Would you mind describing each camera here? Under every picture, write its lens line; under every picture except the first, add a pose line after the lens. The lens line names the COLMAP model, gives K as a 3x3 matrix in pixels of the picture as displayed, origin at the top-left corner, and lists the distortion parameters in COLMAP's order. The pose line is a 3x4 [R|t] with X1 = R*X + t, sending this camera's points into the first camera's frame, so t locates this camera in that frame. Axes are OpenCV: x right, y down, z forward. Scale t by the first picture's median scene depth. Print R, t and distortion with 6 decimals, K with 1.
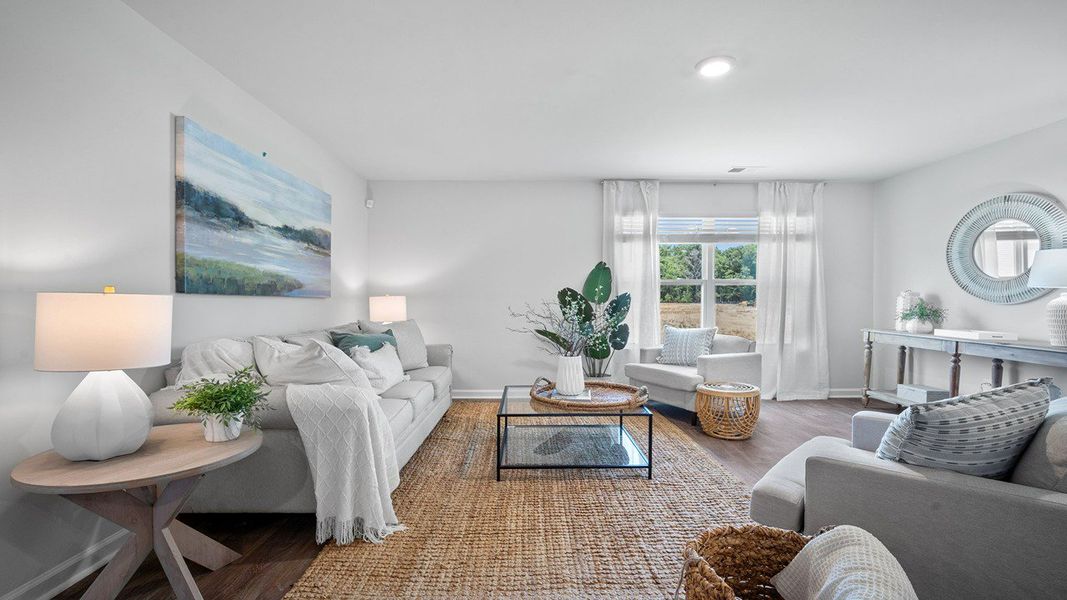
lens RADIAL K [[473.7, 0, 533.4], [0, 473.7, 303.3], [0, 0, 1]] dist [-0.008652, 0.001718]
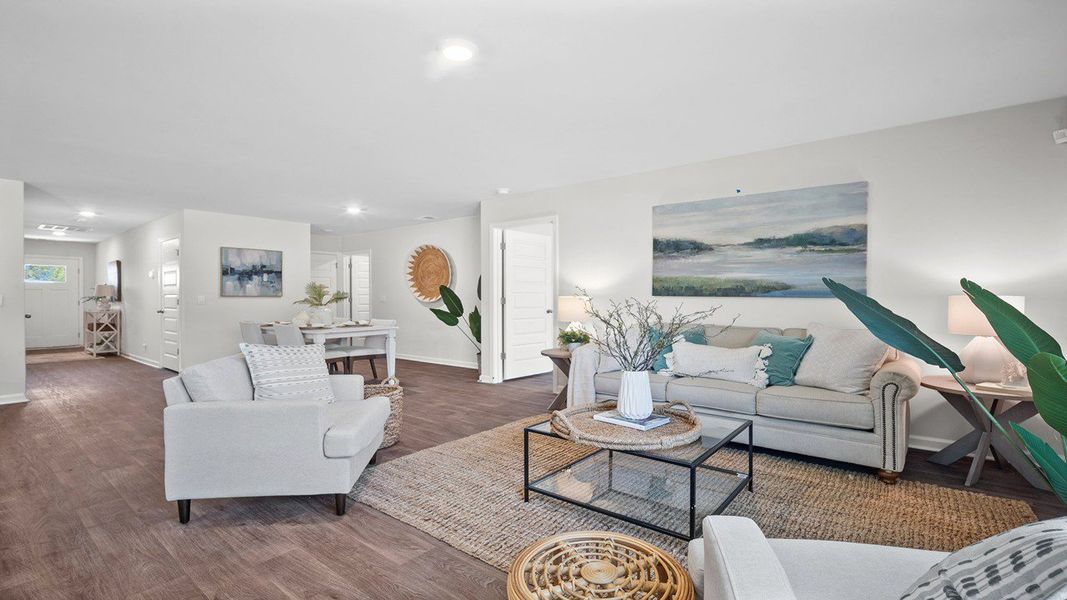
lens RADIAL K [[473.7, 0, 528.2], [0, 473.7, 294.0], [0, 0, 1]] dist [-0.008652, 0.001718]
pose [[-0.645462, -0.008325, -0.763747, 0.642785], [-0.009351, 0.999952, -0.002998, -0.010743], [0.763735, 0.005207, -0.645509, 1.086094]]
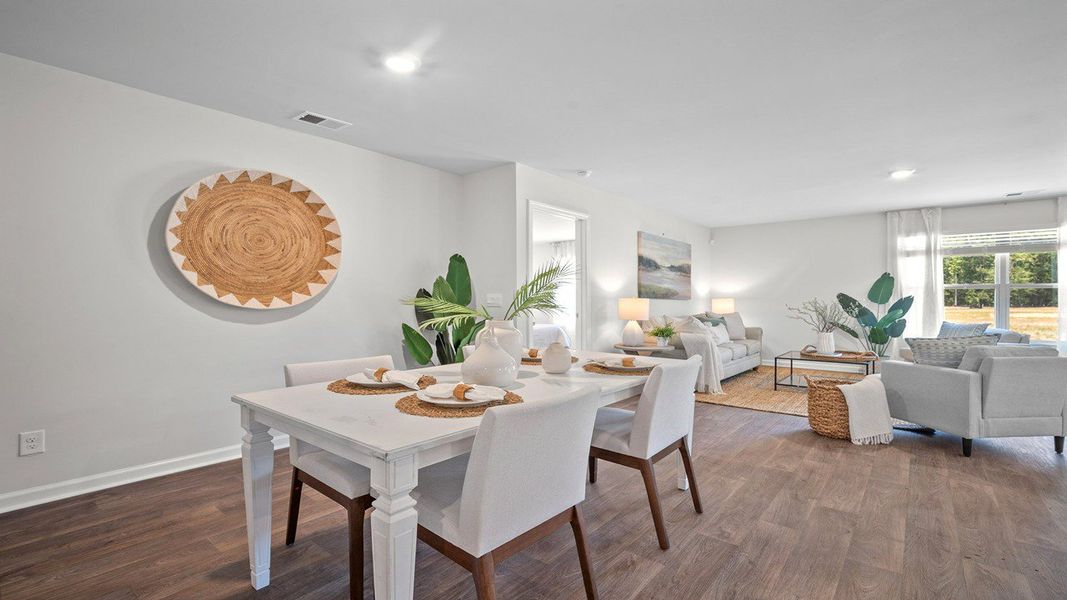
lens RADIAL K [[473.7, 0, 537.6], [0, 473.7, 295.8], [0, 0, 1]] dist [-0.008652, 0.001718]
pose [[0.772042, -0.005607, -0.635547, 0.290075], [-0.006841, 0.999830, -0.017131, 0.009286], [0.635535, 0.017574, 0.771872, -0.822279]]
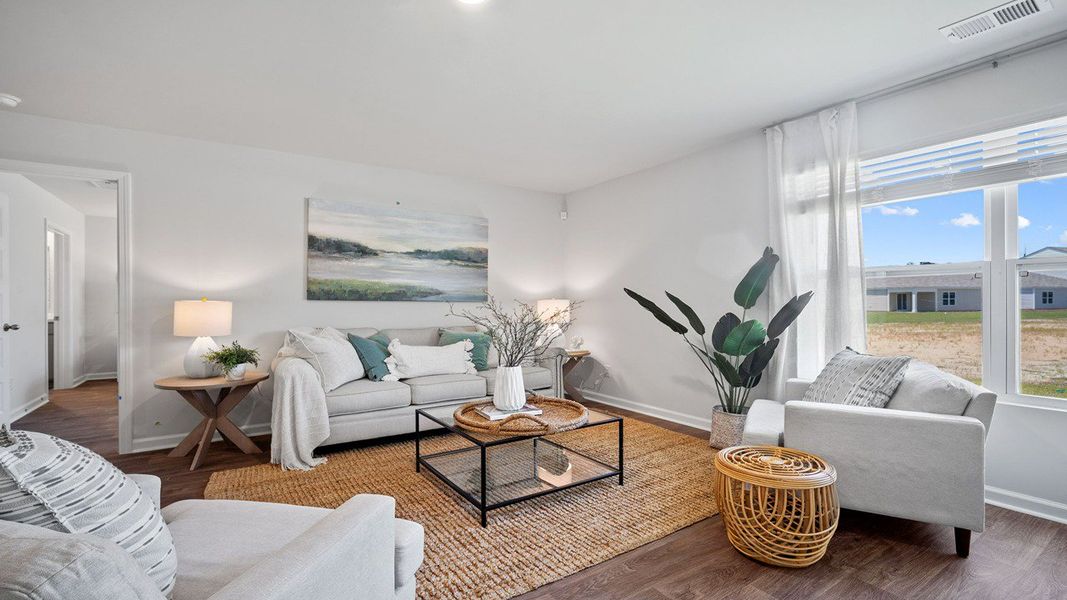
lens RADIAL K [[473.7, 0, 537.7], [0, 473.7, 301.1], [0, 0, 1]] dist [-0.008652, 0.001718]
pose [[0.543257, -0.002945, -0.839561, 0.676258], [-0.003522, 0.999977, -0.005787, -0.005984], [0.839559, 0.006101, 0.543234, 0.440836]]
